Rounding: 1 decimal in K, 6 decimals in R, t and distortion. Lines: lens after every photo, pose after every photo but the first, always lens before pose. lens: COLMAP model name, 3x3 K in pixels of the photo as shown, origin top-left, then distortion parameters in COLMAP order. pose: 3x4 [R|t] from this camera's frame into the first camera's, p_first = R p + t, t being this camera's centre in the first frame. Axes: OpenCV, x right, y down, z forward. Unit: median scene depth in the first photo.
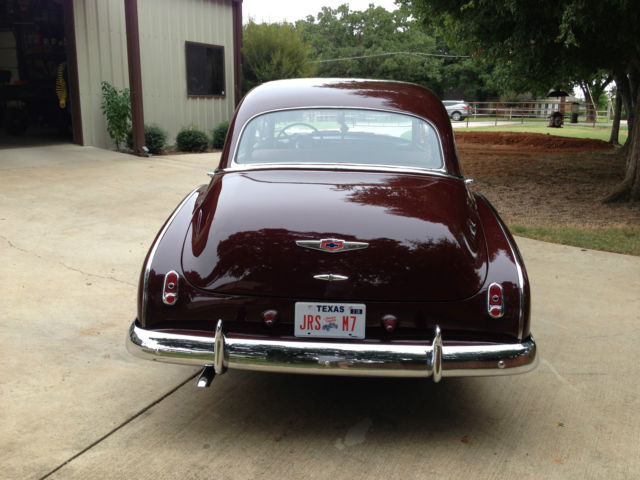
lens RADIAL K [[594.9, 0, 320.0], [0, 594.9, 240.0], [0, 0, 1]] dist [0.108728, -0.218538]
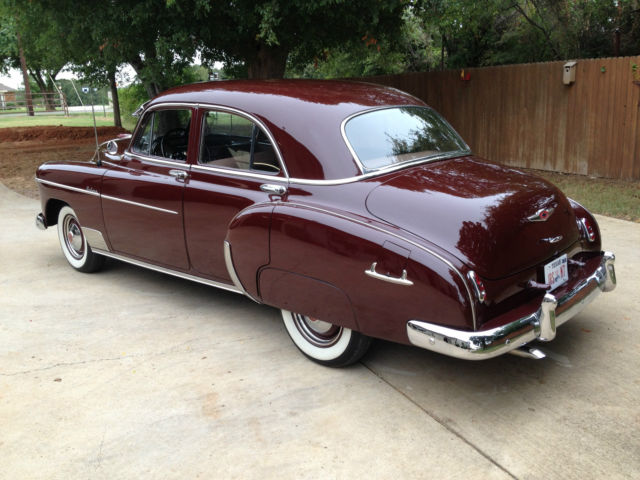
lens RADIAL K [[594.9, 0, 320.0], [0, 594.9, 240.0], [0, 0, 1]] dist [0.108728, -0.218538]
pose [[0.636260, -0.227481, 0.737174, -0.635763], [0.213513, 0.970138, 0.115086, -0.095978], [-0.741340, 0.084172, 0.665830, 0.271045]]
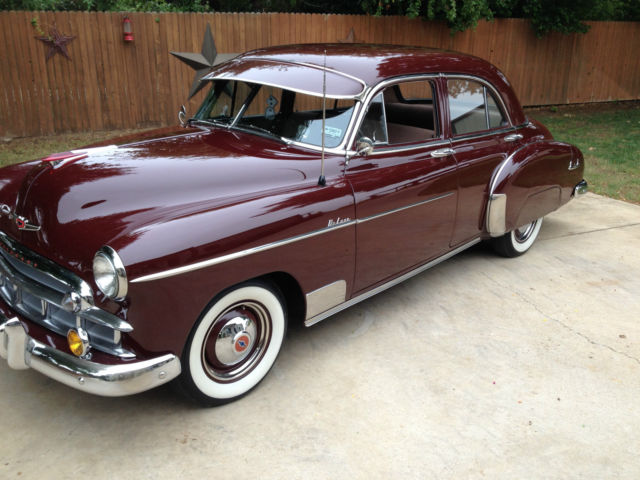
lens RADIAL K [[594.9, 0, 320.0], [0, 594.9, 240.0], [0, 0, 1]] dist [0.108728, -0.218538]
pose [[-0.750126, -0.256083, 0.609699, -0.503988], [0.115344, 0.857178, 0.501938, -0.439529], [-0.651158, 0.446842, -0.613454, 1.581338]]
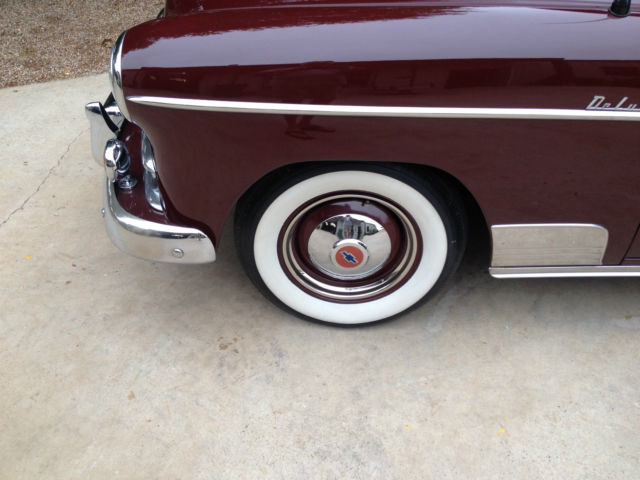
lens RADIAL K [[594.9, 0, 320.0], [0, 594.9, 240.0], [0, 0, 1]] dist [0.108728, -0.218538]
pose [[-0.043225, -0.623714, 0.780457, -0.386654], [0.225091, 0.755022, 0.615854, -0.298963], [-0.973378, 0.202294, 0.107757, 1.297615]]
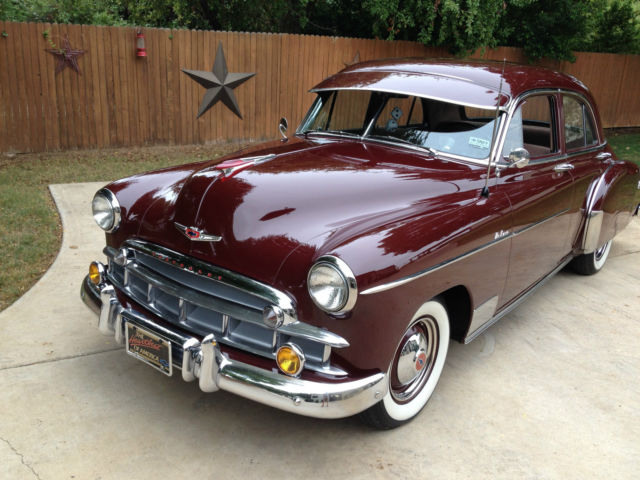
lens RADIAL K [[594.9, 0, 320.0], [0, 594.9, 240.0], [0, 0, 1]] dist [0.108728, -0.218538]
pose [[-0.798629, -0.233153, 0.554825, -0.325195], [0.073512, 0.877211, 0.474443, -0.437345], [-0.597316, 0.419691, -0.683427, 1.704810]]
